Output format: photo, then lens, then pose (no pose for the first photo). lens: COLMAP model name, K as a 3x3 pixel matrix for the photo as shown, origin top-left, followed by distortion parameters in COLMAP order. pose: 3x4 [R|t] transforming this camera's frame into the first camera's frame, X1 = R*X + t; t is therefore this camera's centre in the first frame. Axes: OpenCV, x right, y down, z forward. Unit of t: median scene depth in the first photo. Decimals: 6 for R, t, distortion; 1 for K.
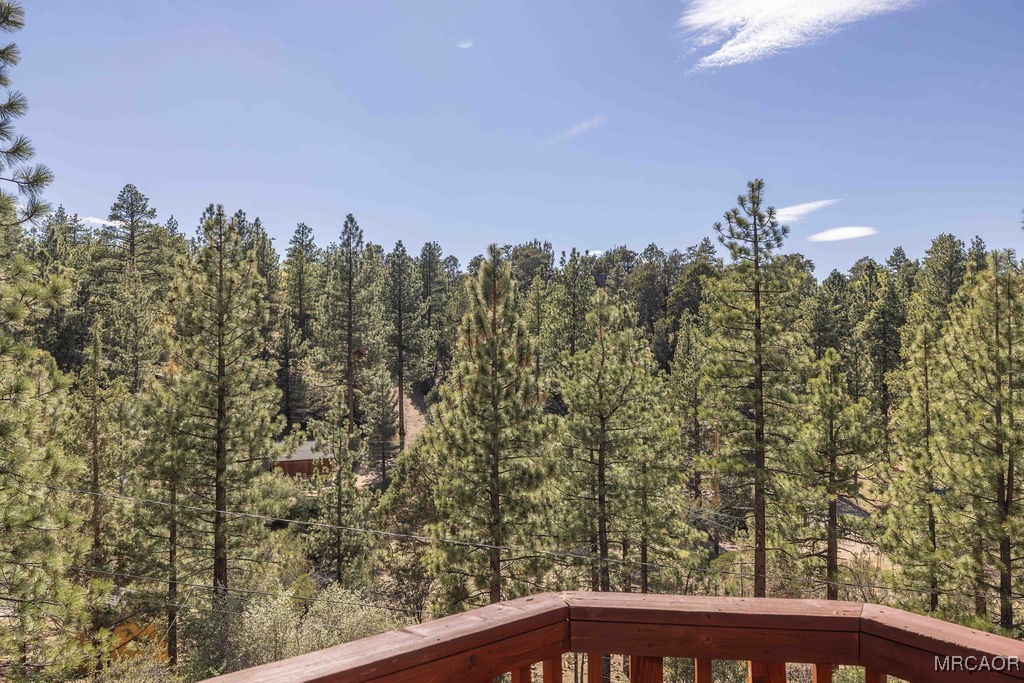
lens RADIAL K [[759.0, 0, 512.0], [0, 759.0, 341.5], [0, 0, 1]] dist [0.200694, -0.000380]
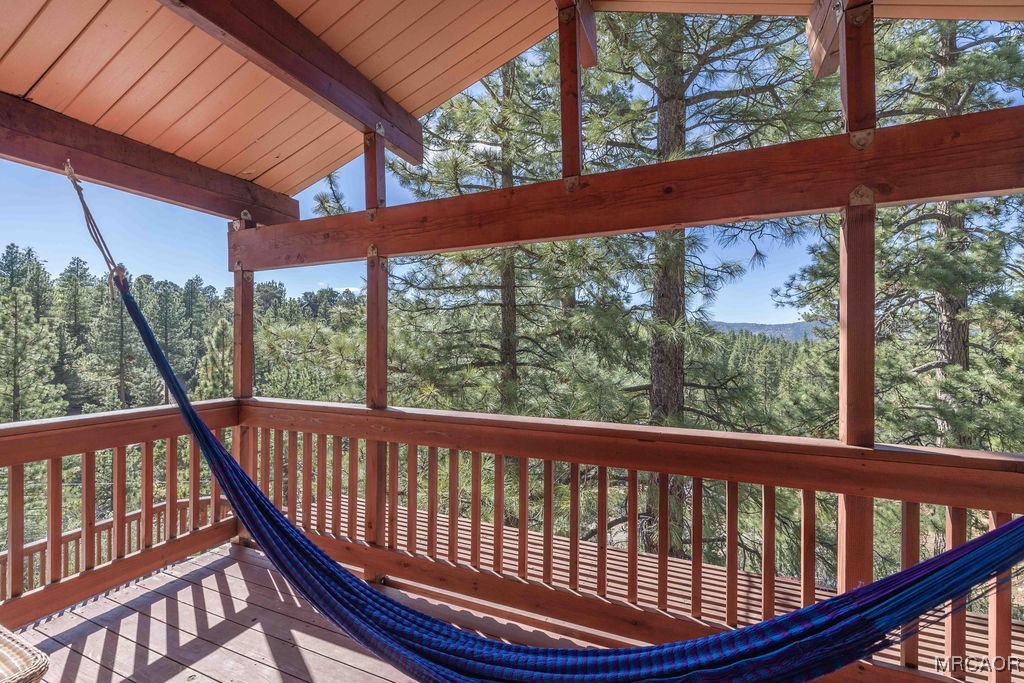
lens RADIAL K [[440.6, 0, 516.7], [0, 440.6, 337.7], [0, 0, 1]] dist [-0.001835, 0.011640]
pose [[0.868089, 0.007348, 0.496355, 0.025752], [-0.011656, 0.999916, 0.005582, -0.036991], [-0.496273, -0.010631, 0.868102, -0.125097]]
